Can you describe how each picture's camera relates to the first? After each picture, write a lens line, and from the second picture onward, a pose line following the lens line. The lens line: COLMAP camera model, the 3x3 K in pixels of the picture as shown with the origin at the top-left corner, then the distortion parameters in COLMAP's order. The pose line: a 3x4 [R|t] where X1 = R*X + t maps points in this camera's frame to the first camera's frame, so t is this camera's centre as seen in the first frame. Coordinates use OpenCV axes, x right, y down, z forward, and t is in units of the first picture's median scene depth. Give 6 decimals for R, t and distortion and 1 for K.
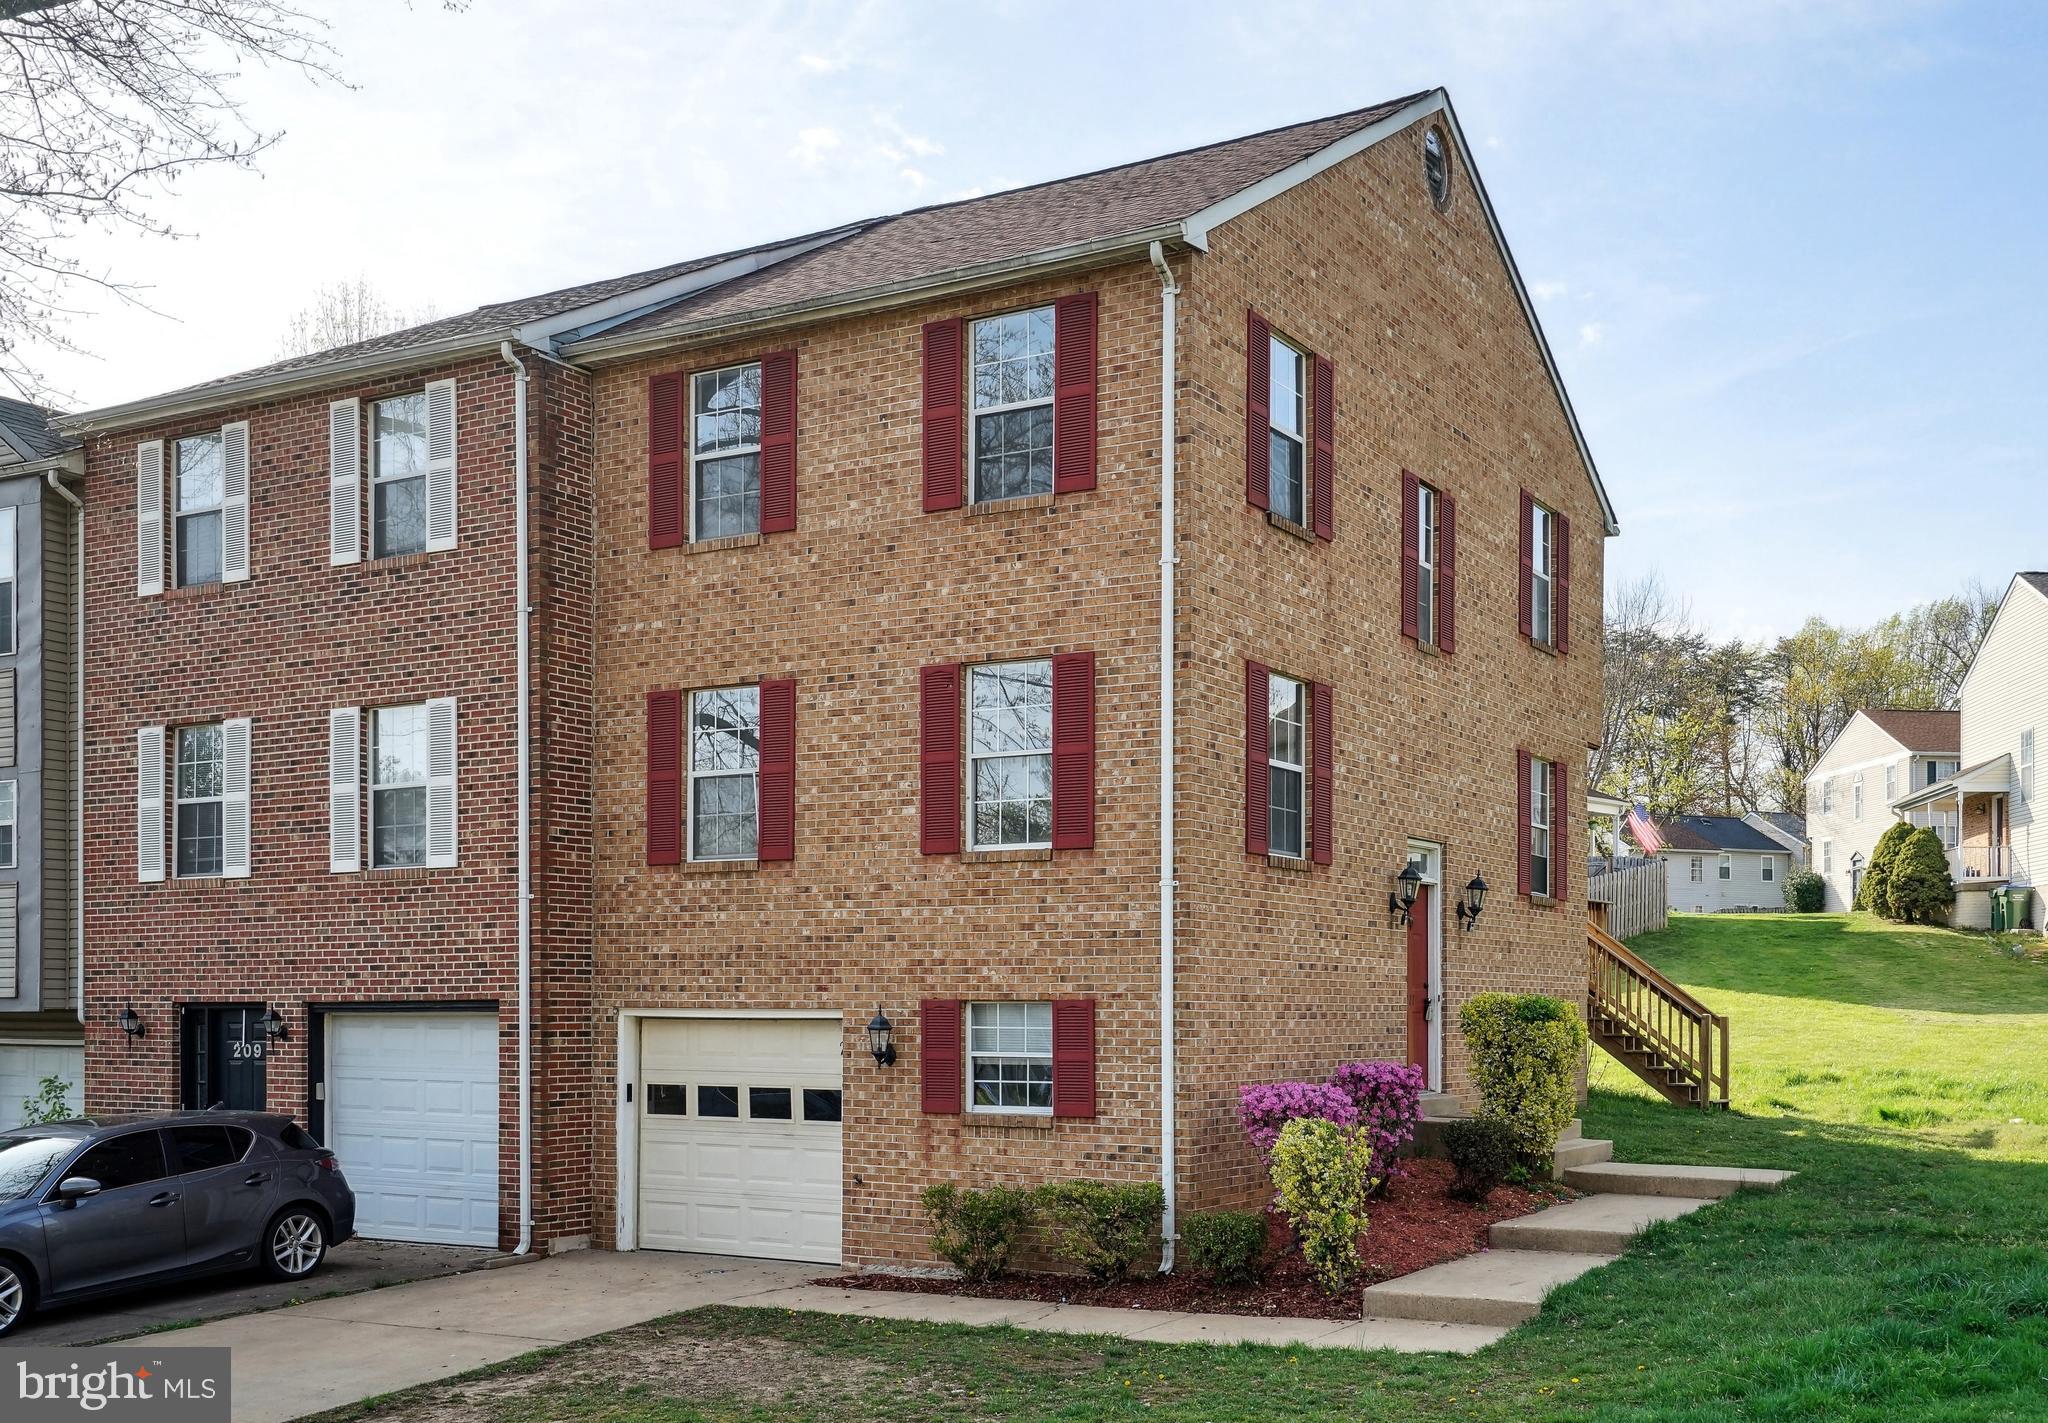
lens RADIAL K [[2209.5, 0, 1024.0], [0, 2209.5, 711.5], [0, 0, 1]] dist [-0.009683, -0.009354]
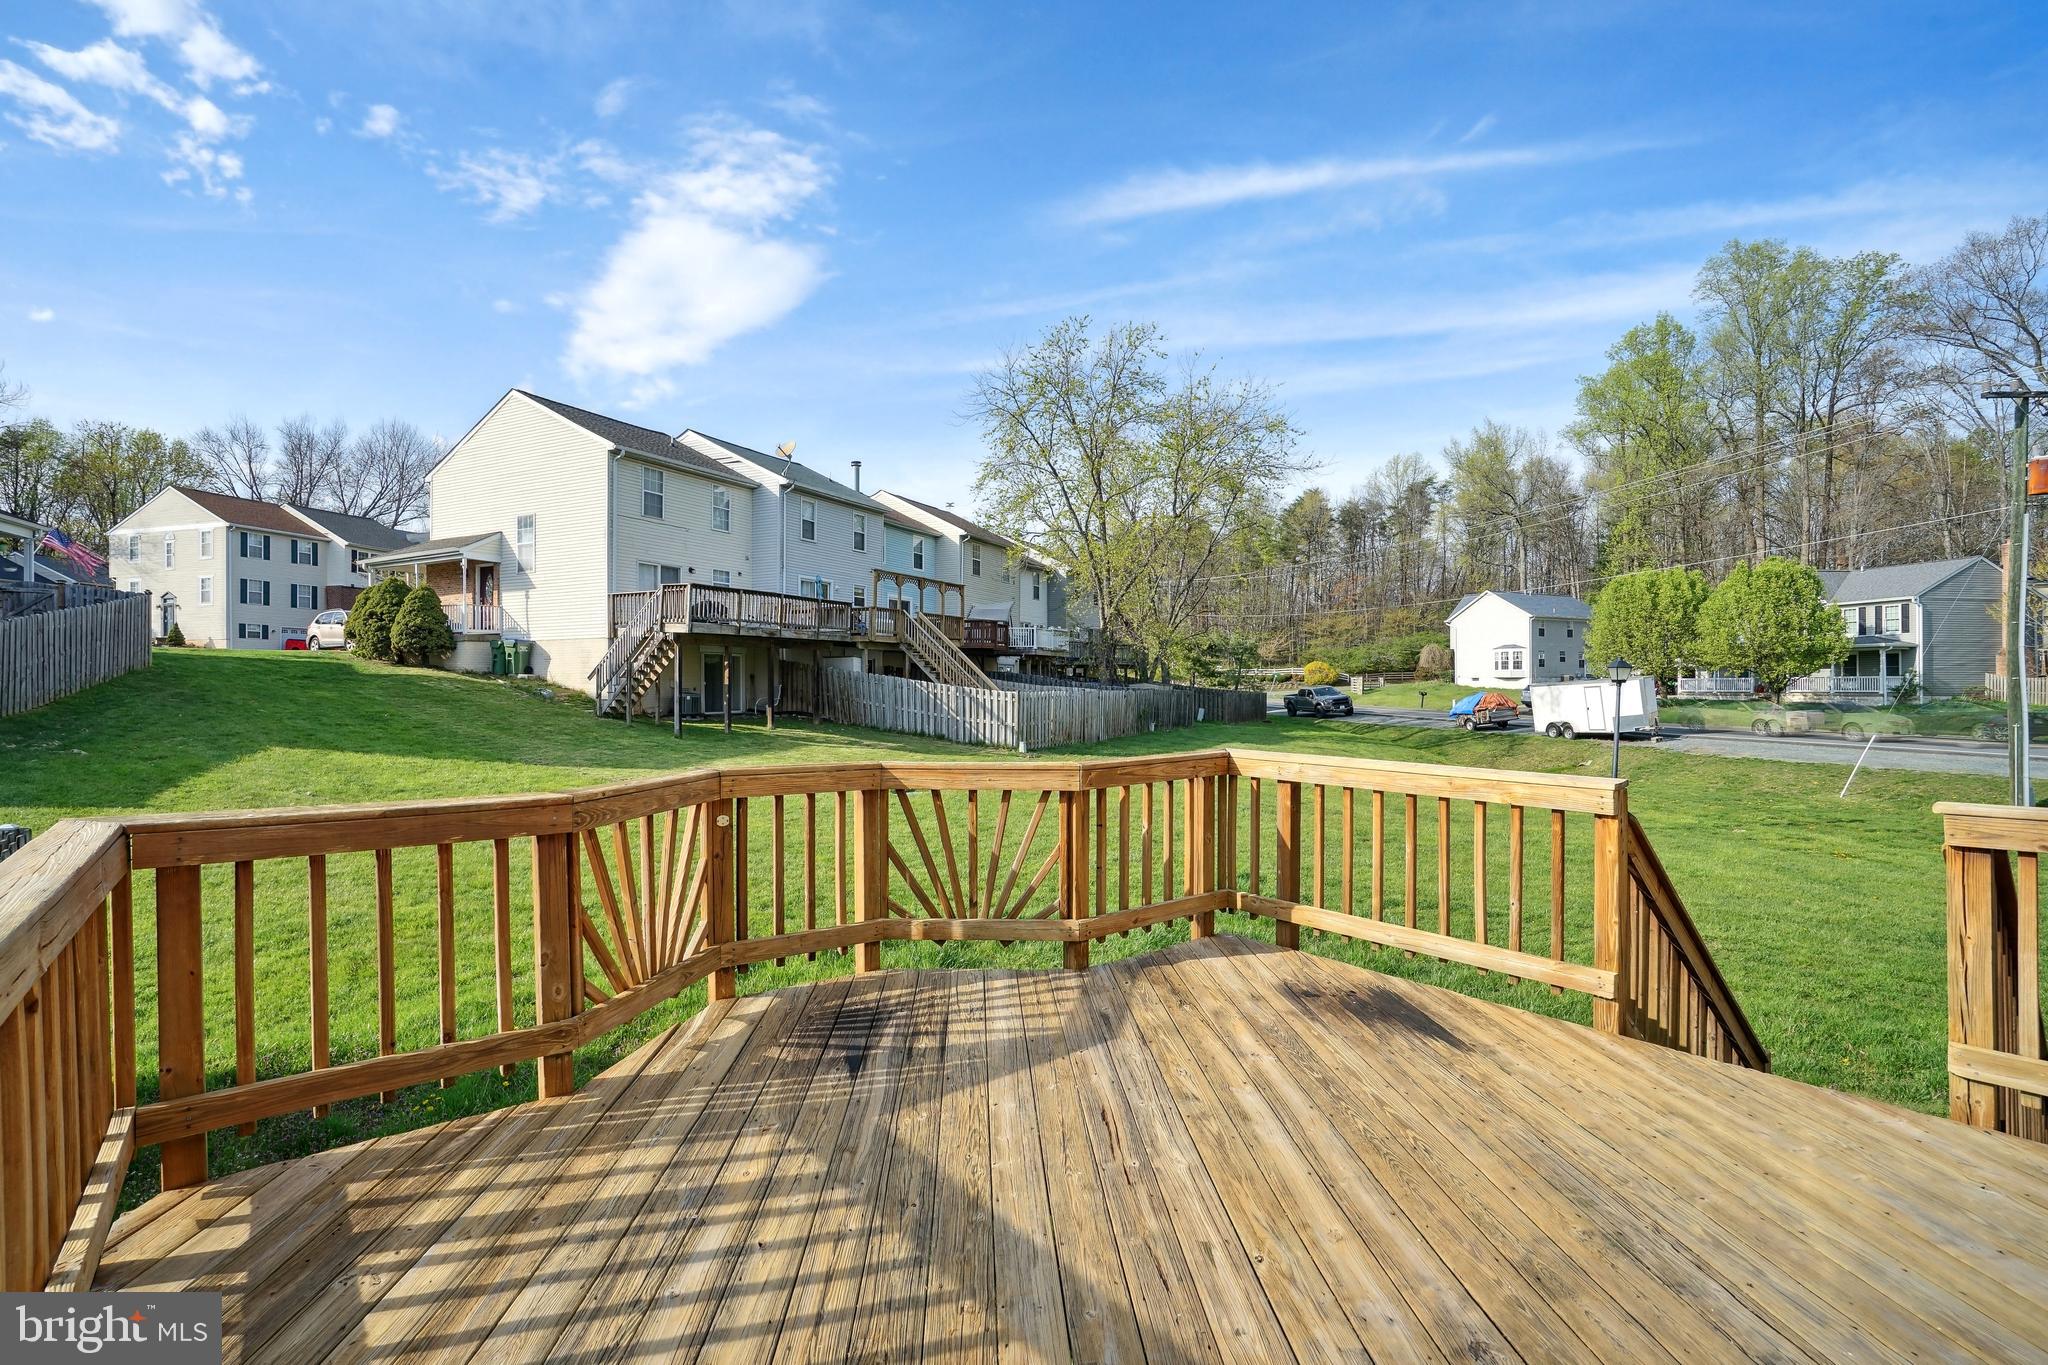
lens RADIAL K [[973.9, 0, 1038.6], [0, 973.9, 679.2], [0, 0, 1]] dist [-0.027690, 0.000585]
pose [[0.346232, -0.001041, 0.938149, 0.119526], [-0.125643, 0.990939, 0.047470, 0.107343], [-0.929698, -0.134308, 0.342964, 1.484585]]
